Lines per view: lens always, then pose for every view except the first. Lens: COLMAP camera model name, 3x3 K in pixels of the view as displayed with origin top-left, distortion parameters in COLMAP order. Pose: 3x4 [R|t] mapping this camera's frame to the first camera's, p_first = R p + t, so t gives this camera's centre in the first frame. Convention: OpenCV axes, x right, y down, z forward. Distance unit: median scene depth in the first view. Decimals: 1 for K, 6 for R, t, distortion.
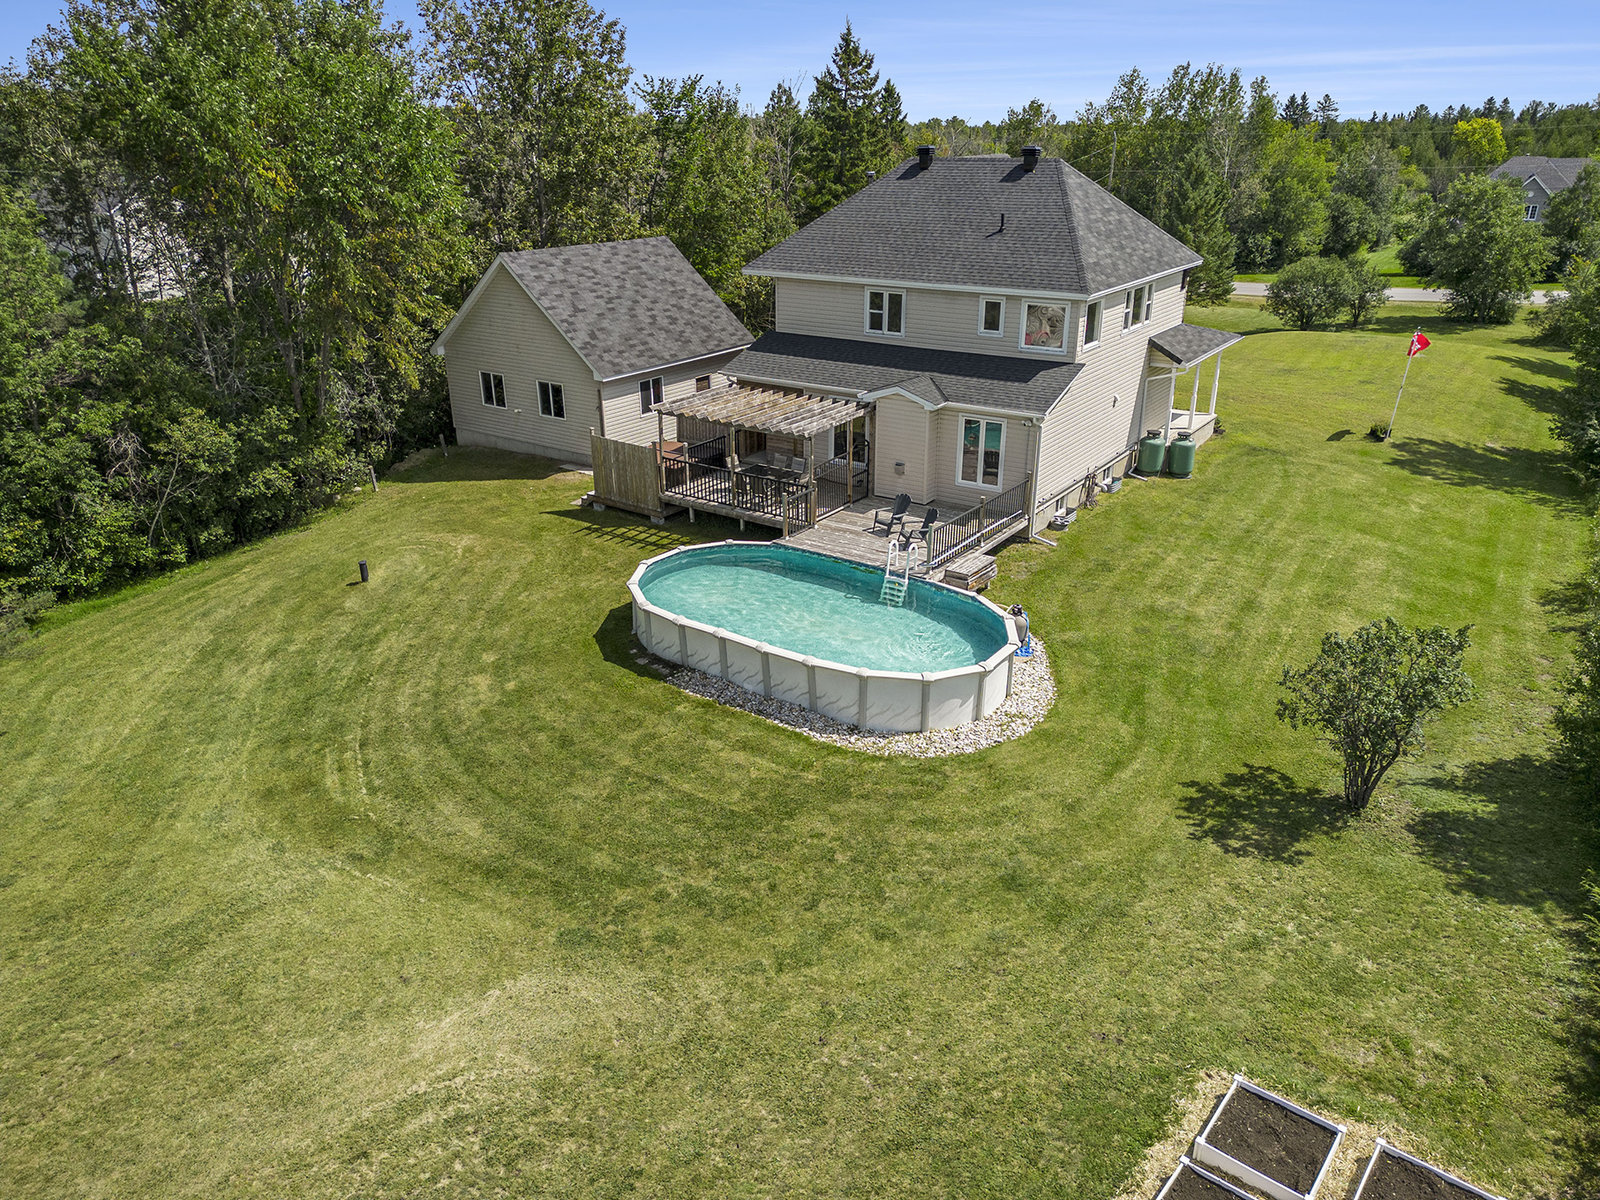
lens RADIAL K [[1111.2, 0, 806.0], [0, 1111.2, 607.4], [0, 0, 1]] dist [0.041634, -0.013470]
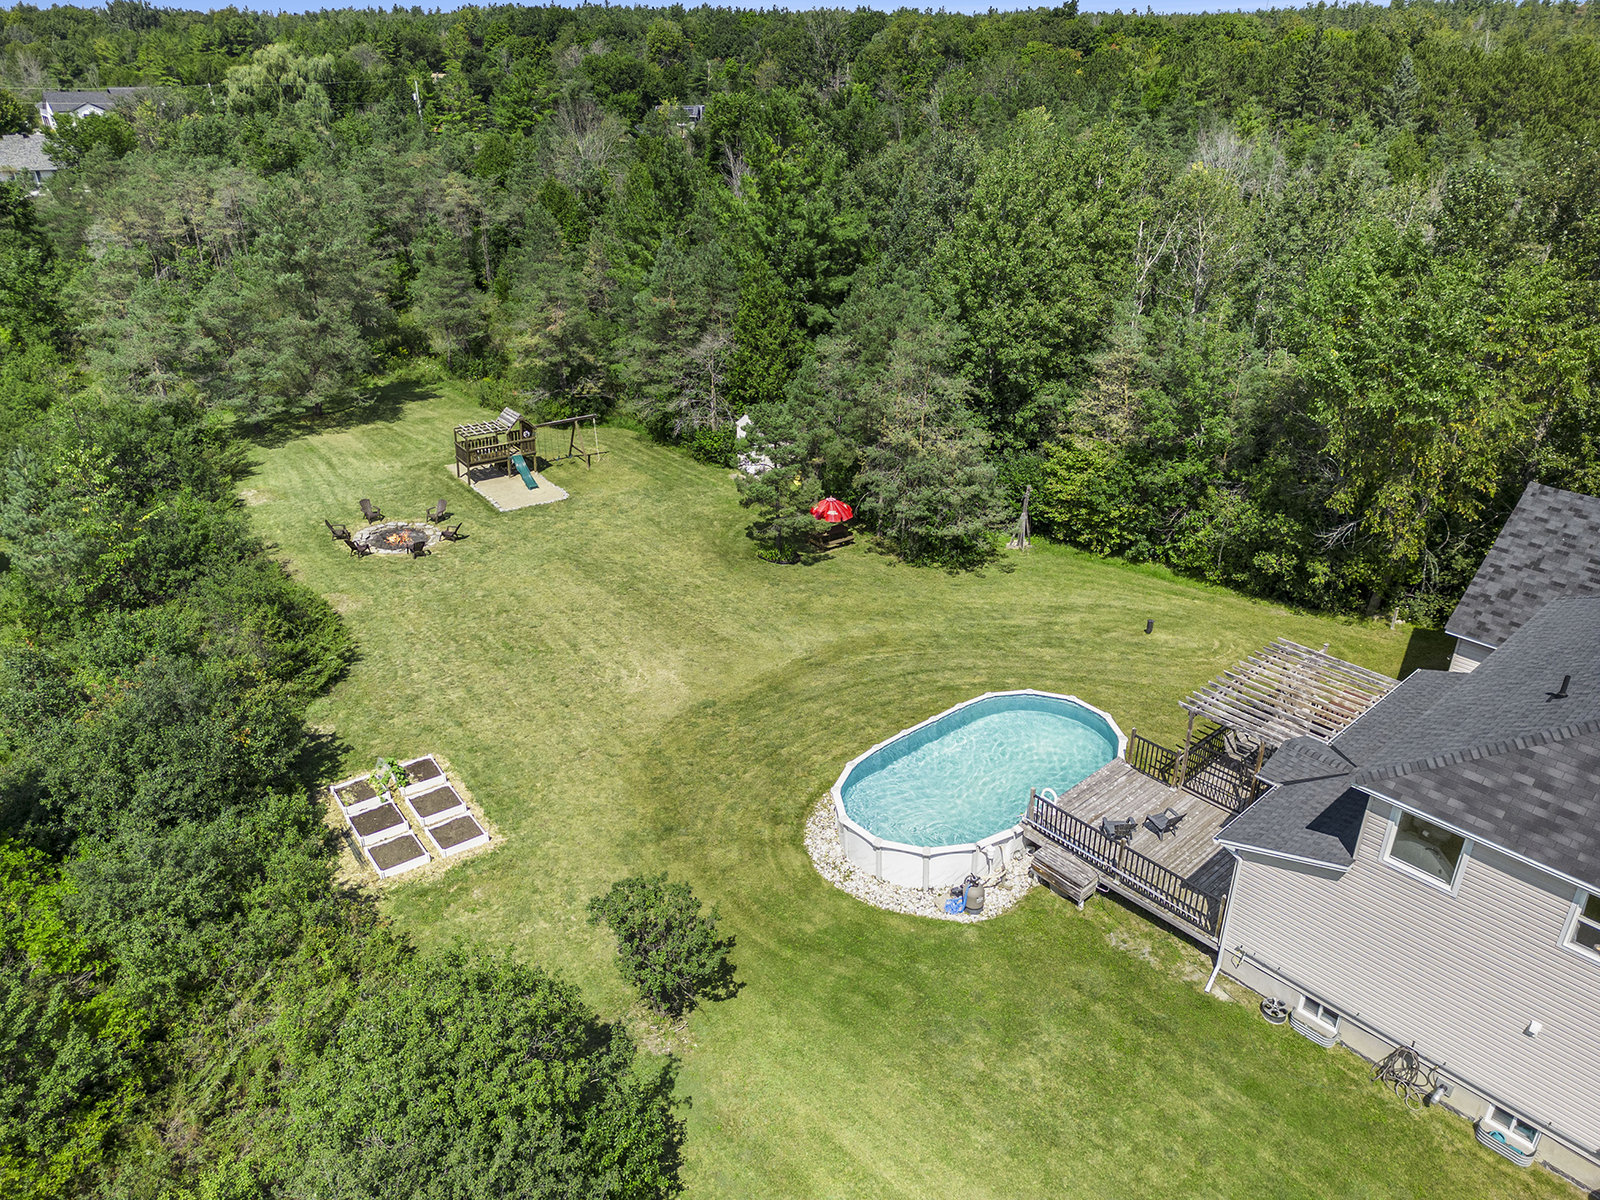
lens RADIAL K [[1111.2, 0, 809.1], [0, 1111.2, 588.5], [0, 0, 1]] dist [0.041634, -0.013470]
pose [[-0.219390, 0.431826, -0.874868, 0.846641], [-0.384355, 0.785944, 0.484318, -0.552743], [0.896738, 0.442514, -0.006454, 0.587333]]
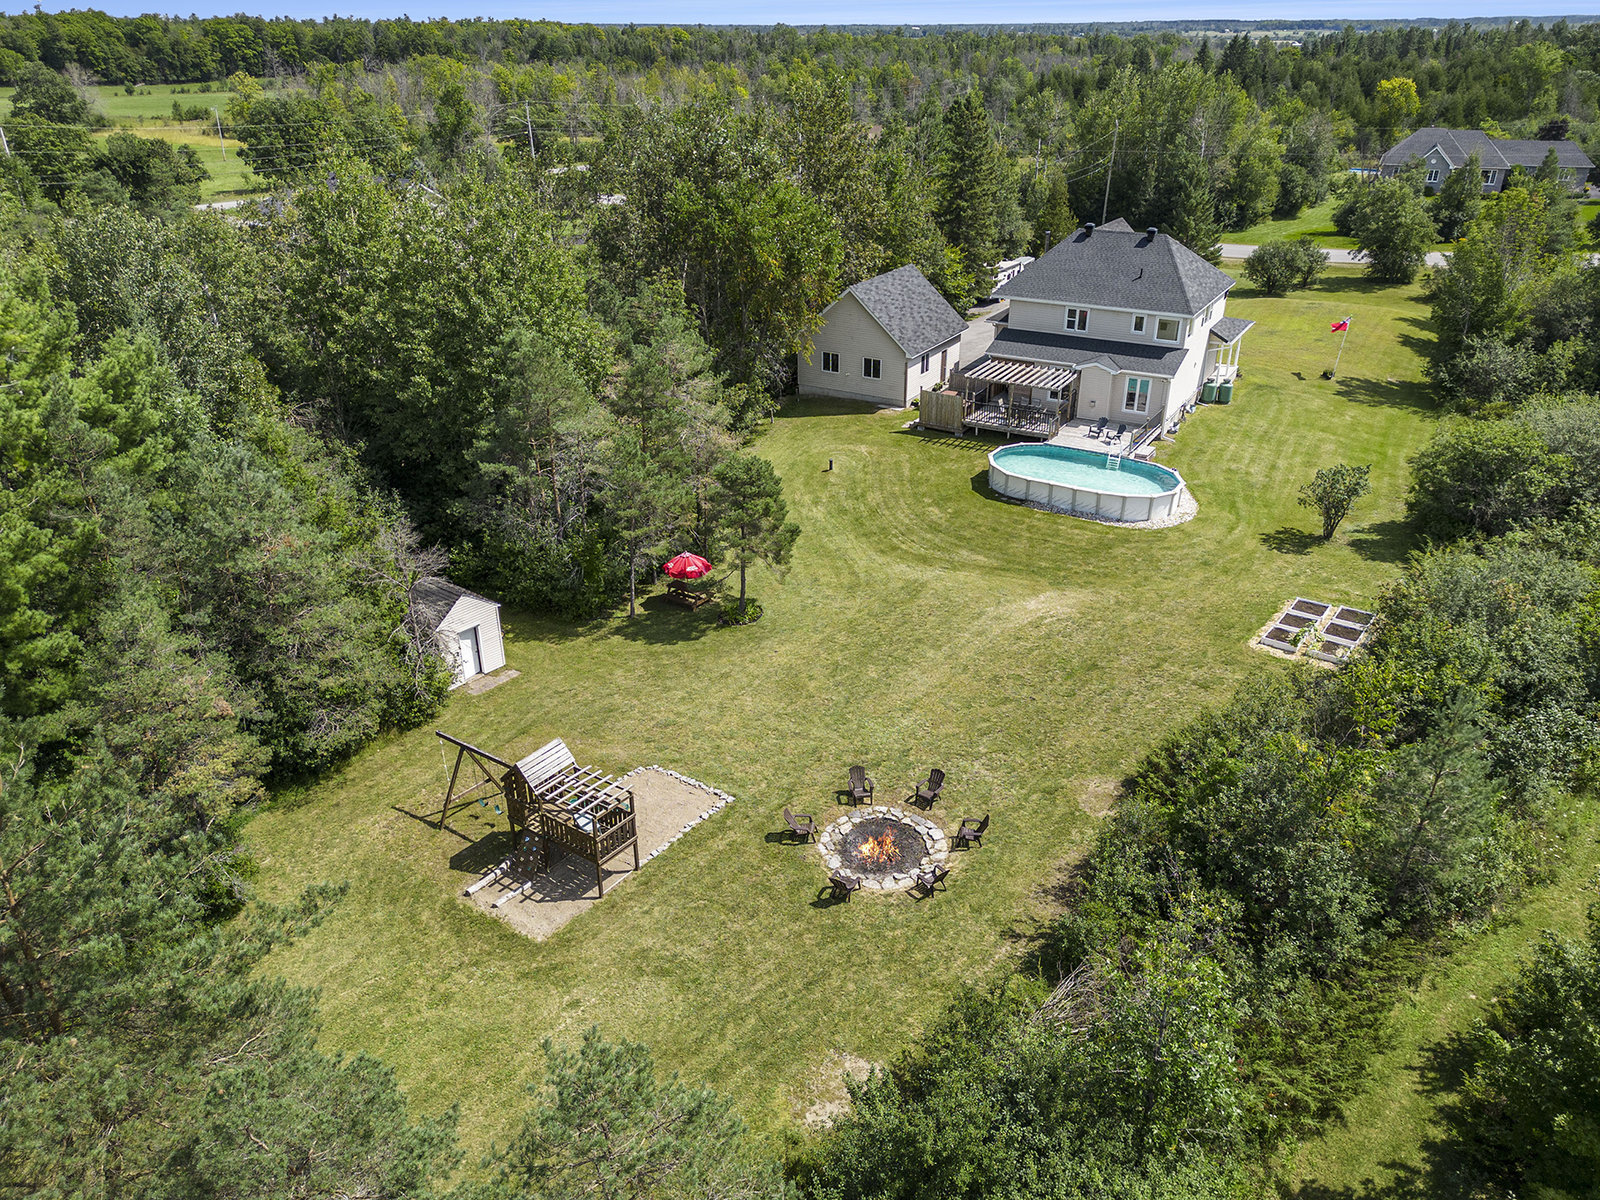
lens RADIAL K [[1111.2, 0, 807.6], [0, 1111.2, 608.3], [0, 0, 1]] dist [0.041634, -0.013470]
pose [[0.998021, -0.031976, 0.054136, -0.522950], [0.027917, 0.996857, 0.074145, 0.071546], [-0.056337, -0.072487, 0.995777, -0.929557]]
